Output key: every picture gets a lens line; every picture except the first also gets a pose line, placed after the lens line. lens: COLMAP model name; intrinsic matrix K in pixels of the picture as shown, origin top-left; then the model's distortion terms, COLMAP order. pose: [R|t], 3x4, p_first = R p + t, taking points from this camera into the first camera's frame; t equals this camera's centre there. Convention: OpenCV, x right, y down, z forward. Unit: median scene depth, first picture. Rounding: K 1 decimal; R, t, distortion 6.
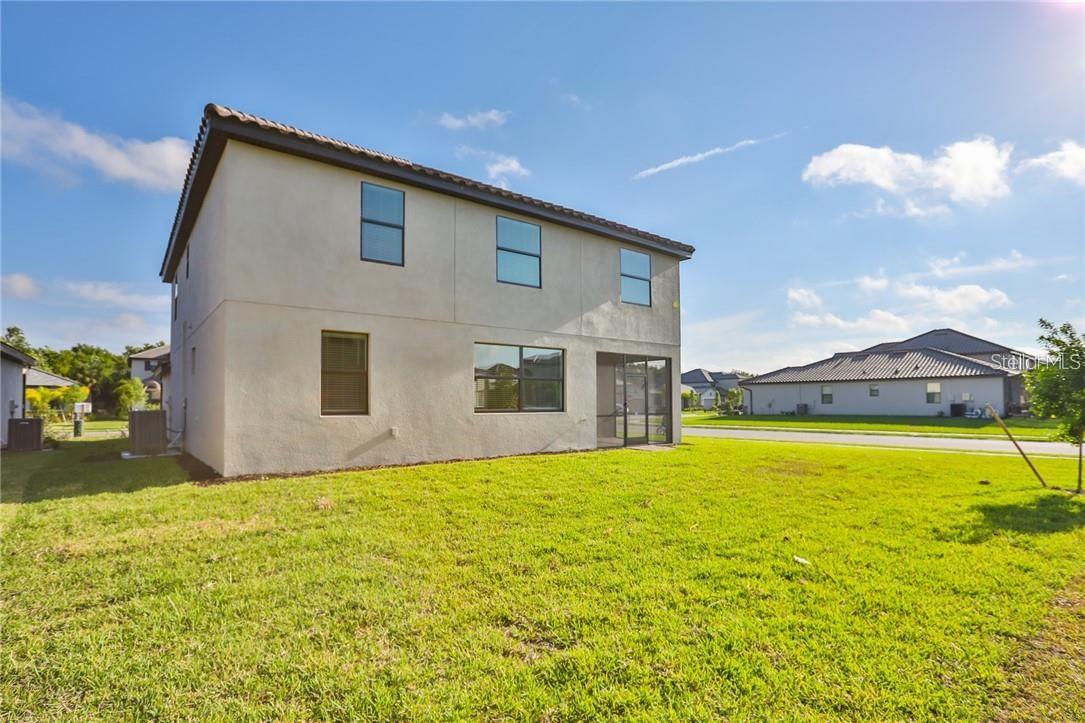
lens RADIAL K [[530.2, 0, 527.9], [0, 530.2, 393.9], [0, 0, 1]] dist [-0.042549, -0.000085]
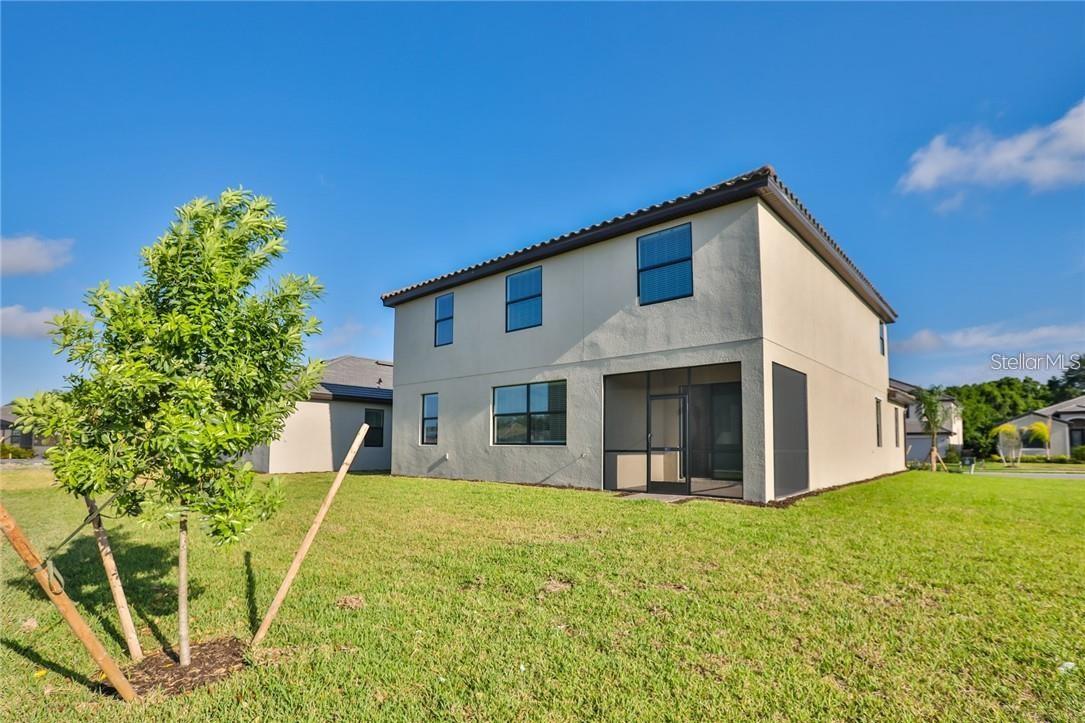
lens RADIAL K [[530.2, 0, 527.9], [0, 530.2, 393.9], [0, 0, 1]] dist [-0.042549, -0.000085]
pose [[0.173715, -0.079218, -0.981605, 1.005888], [0.027797, 0.996757, -0.075521, 0.012626], [0.984404, -0.014167, 0.175353, 0.773106]]
